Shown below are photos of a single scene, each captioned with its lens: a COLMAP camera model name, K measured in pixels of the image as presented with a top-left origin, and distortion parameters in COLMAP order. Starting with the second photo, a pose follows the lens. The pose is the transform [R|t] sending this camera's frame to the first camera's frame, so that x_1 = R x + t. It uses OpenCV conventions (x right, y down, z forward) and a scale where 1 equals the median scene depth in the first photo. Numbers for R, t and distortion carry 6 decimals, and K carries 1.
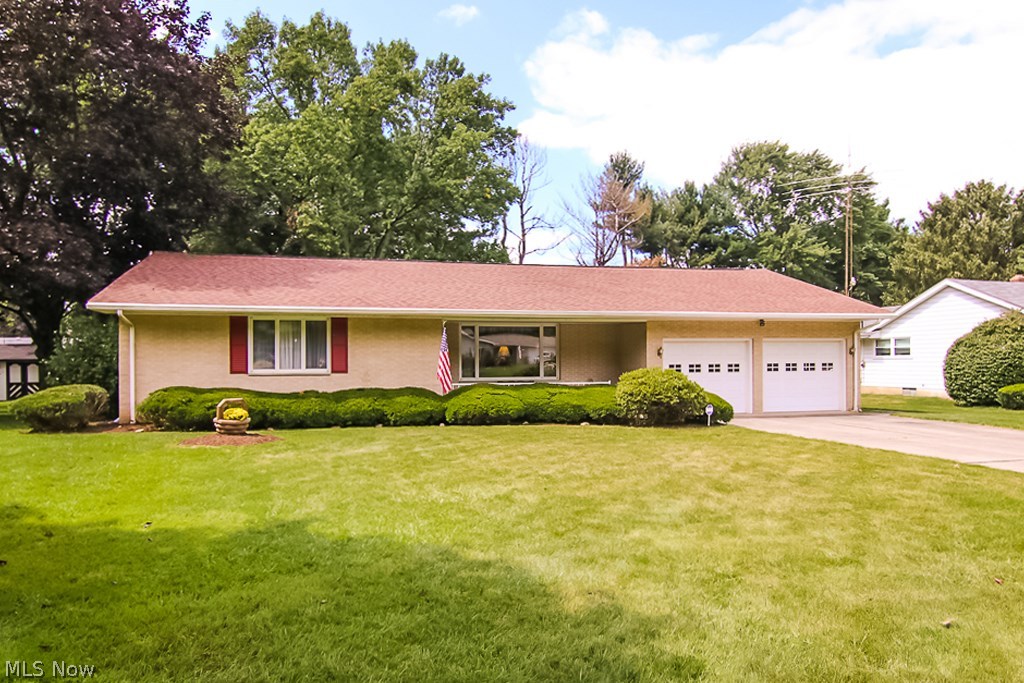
lens RADIAL K [[672.9, 0, 496.4], [0, 672.9, 364.6], [0, 0, 1]] dist [0.037587, -0.006078]
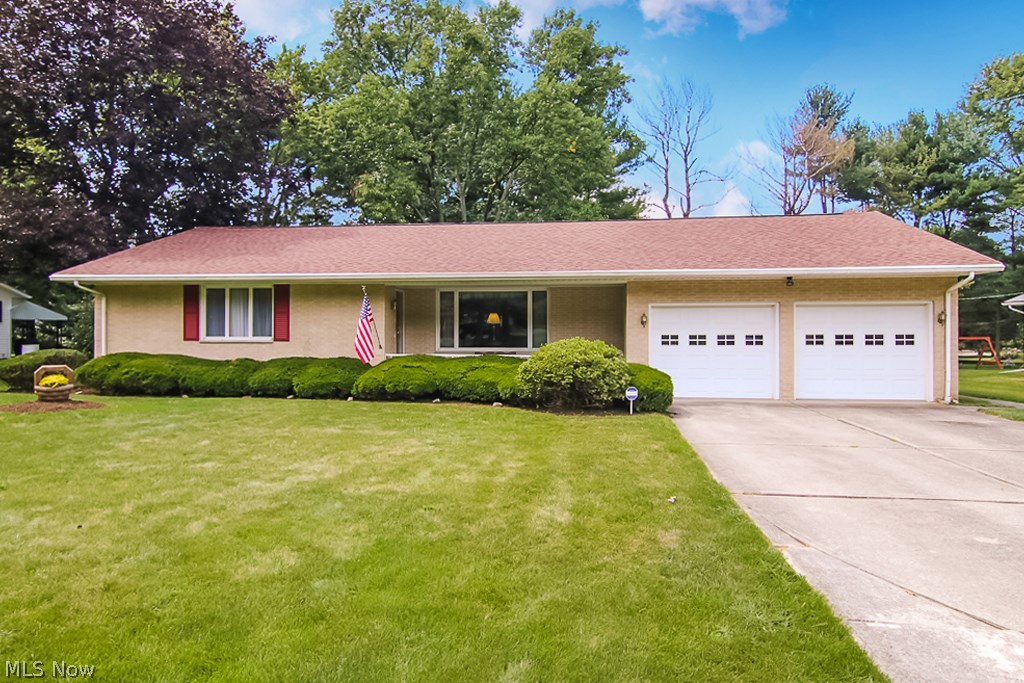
lens RADIAL K [[672.9, 0, 513.1], [0, 672.9, 329.0], [0, 0, 1]] dist [0.037587, -0.006078]
pose [[0.935262, 0.004676, -0.353924, 0.428852], [-0.006582, 0.999970, -0.004180, -0.003259], [0.353894, 0.006239, 0.935265, 0.202798]]
